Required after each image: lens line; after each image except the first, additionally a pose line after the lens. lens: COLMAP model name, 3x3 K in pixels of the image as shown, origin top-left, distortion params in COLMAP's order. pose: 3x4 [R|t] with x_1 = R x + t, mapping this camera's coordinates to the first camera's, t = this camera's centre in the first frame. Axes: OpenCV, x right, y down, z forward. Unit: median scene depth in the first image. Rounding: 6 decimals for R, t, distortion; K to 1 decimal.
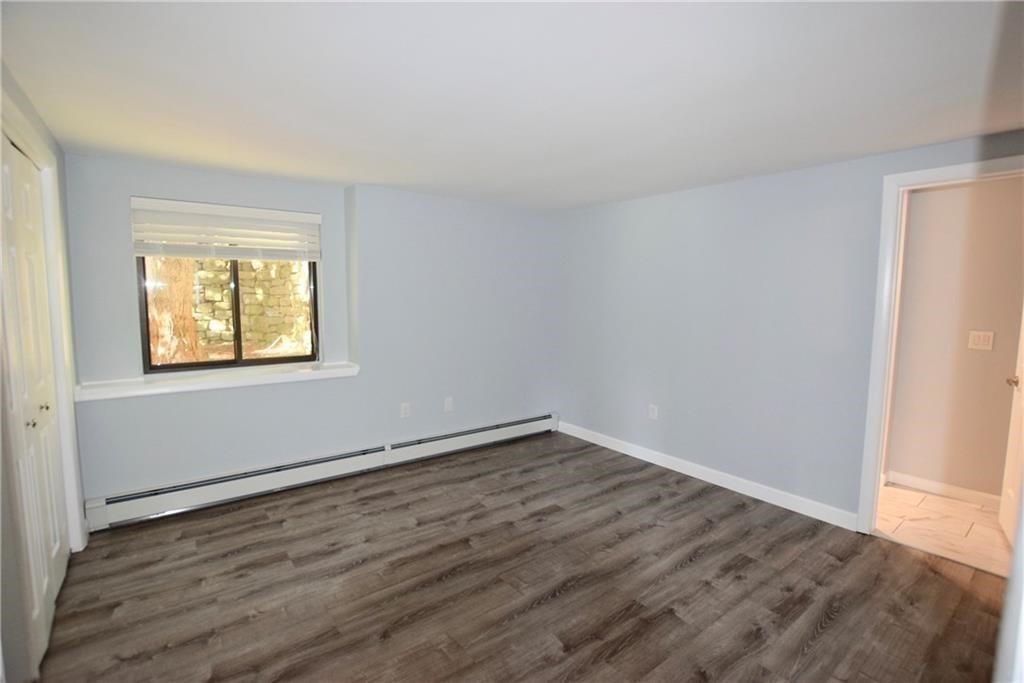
lens RADIAL K [[457.5, 0, 534.0], [0, 457.5, 337.5], [0, 0, 1]] dist [-0.023755, 0.001201]
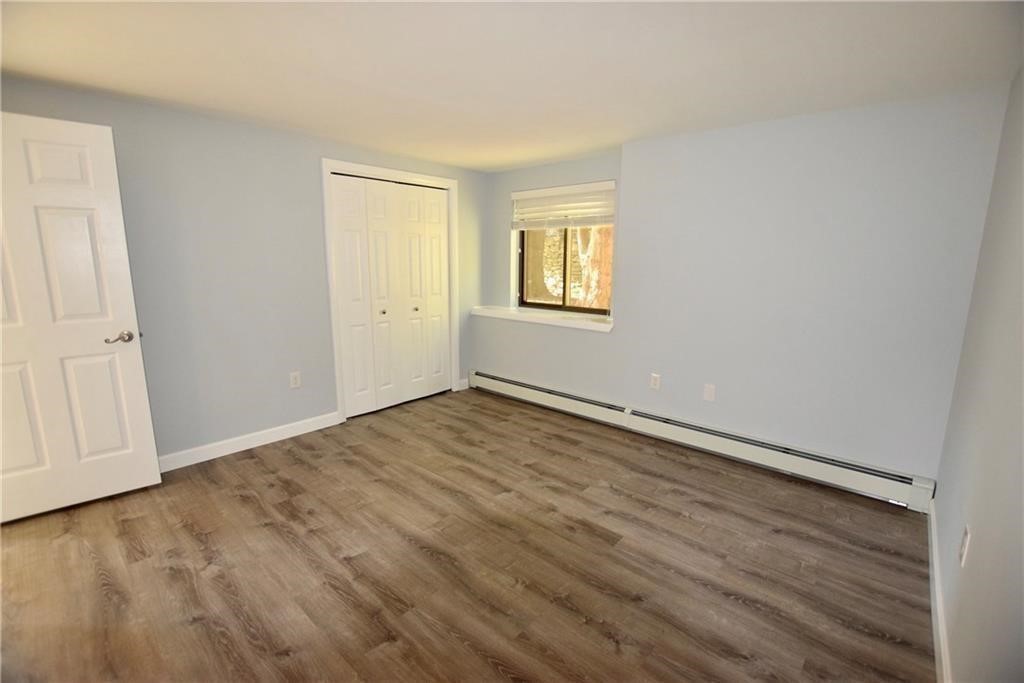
lens RADIAL K [[457.5, 0, 527.6], [0, 457.5, 349.3], [0, 0, 1]] dist [-0.023755, 0.001201]
pose [[0.188852, 0.183870, -0.964638, 0.698060], [-0.096096, 0.981060, 0.168187, -0.044907], [0.977292, 0.060936, 0.202944, 0.700571]]
